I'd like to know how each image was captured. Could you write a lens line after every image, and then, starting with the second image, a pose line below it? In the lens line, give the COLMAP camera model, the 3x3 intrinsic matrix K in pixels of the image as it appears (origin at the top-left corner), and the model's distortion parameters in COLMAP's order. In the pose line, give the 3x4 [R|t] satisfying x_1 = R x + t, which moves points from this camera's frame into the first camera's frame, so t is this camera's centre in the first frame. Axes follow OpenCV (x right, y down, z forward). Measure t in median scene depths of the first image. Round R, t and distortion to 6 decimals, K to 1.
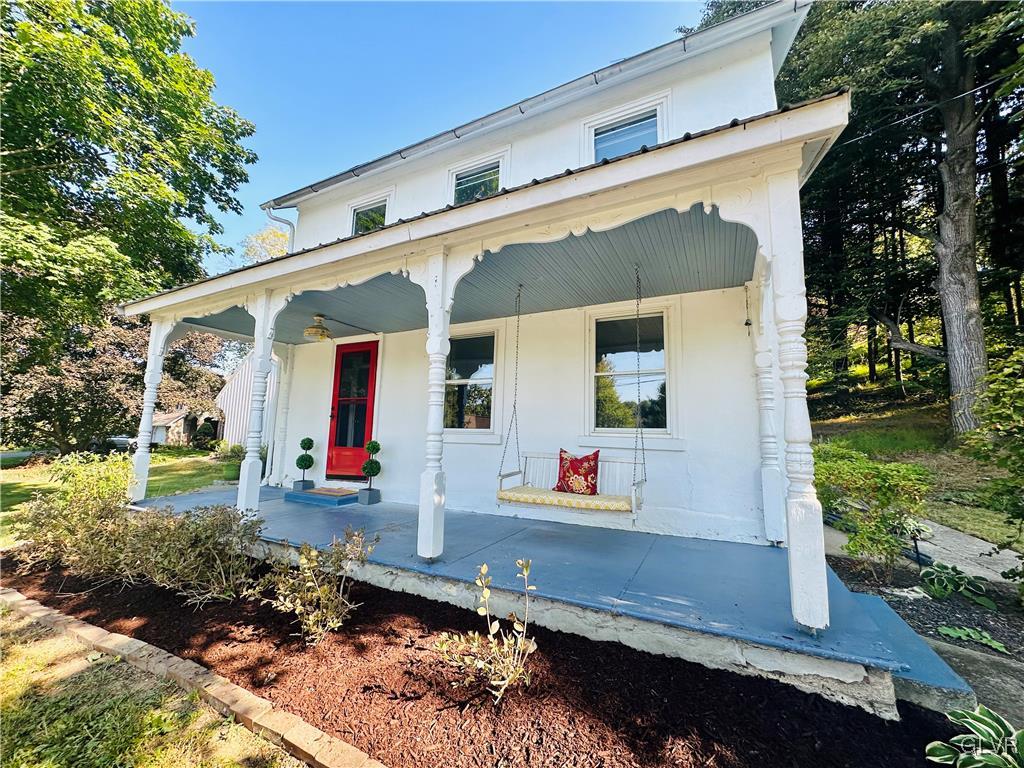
lens RADIAL K [[411.2, 0, 512.0], [0, 411.2, 384.0], [0, 0, 1]] dist [0.000196, -0.000178]
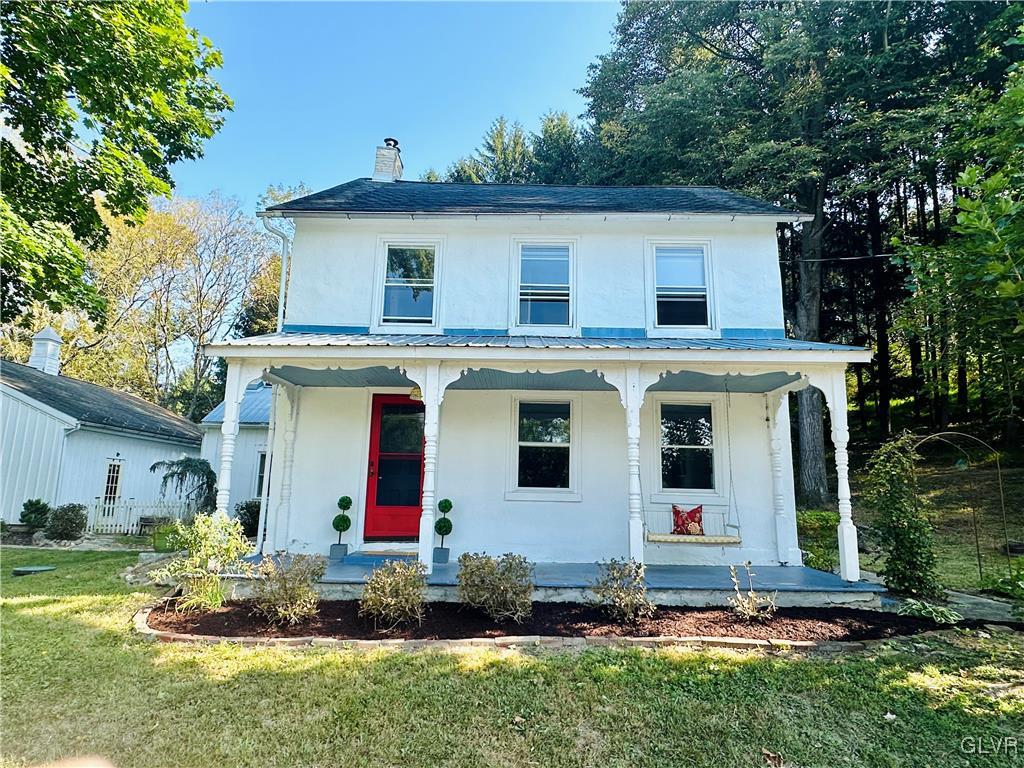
lens RADIAL K [[630.4, 0, 512.0], [0, 630.4, 384.0], [0, 0, 1]] dist [-0.001398, 0.000015]
pose [[0.892895, 0.076900, 0.443649, -0.999213], [-0.058117, 0.996749, -0.055804, -0.072556], [-0.446498, 0.024044, 0.894462, -0.500585]]
